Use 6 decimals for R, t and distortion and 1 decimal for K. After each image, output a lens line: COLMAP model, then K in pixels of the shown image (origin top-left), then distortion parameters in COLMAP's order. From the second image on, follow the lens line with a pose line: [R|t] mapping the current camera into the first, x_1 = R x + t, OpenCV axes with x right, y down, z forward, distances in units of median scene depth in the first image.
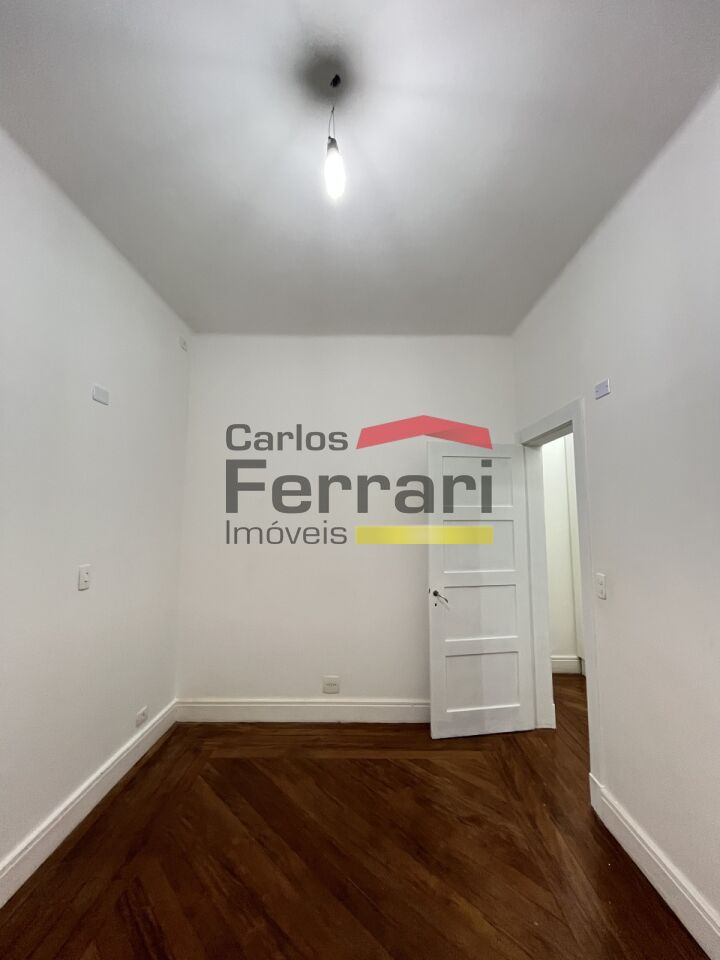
lens RADIAL K [[385.5, 0, 360.0], [0, 385.5, 480.0], [0, 0, 1]] dist [-0.001241, -0.000304]
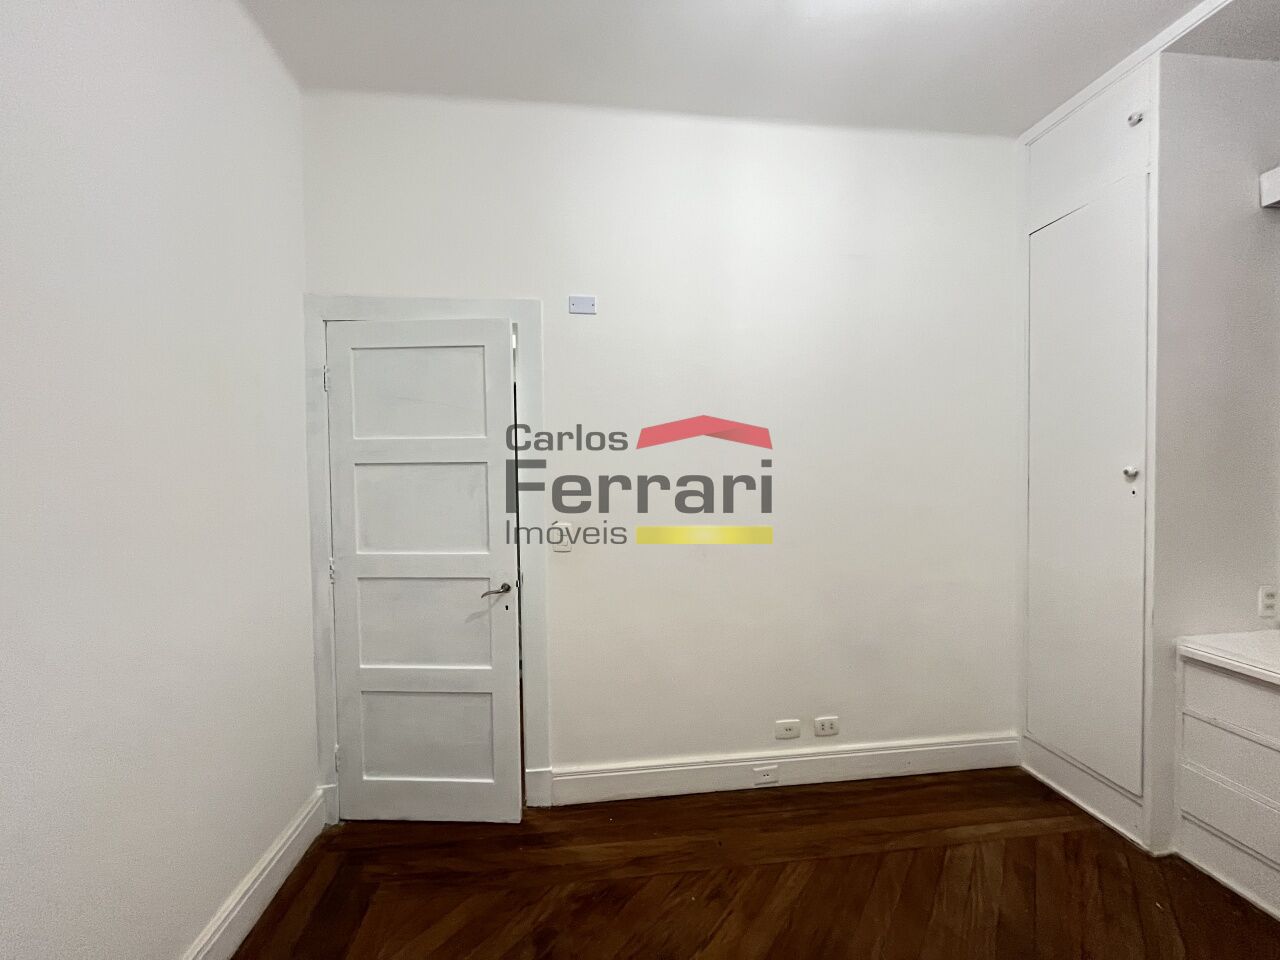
lens RADIAL K [[514.1, 0, 640.0], [0, 514.1, 480.0], [0, 0, 1]] dist [-0.001241, -0.000304]
pose [[-0.123567, -0.025659, 0.992004, -0.523594], [-0.090227, 0.995815, 0.014519, 0.120560], [-0.988226, -0.087712, -0.125366, 1.013281]]
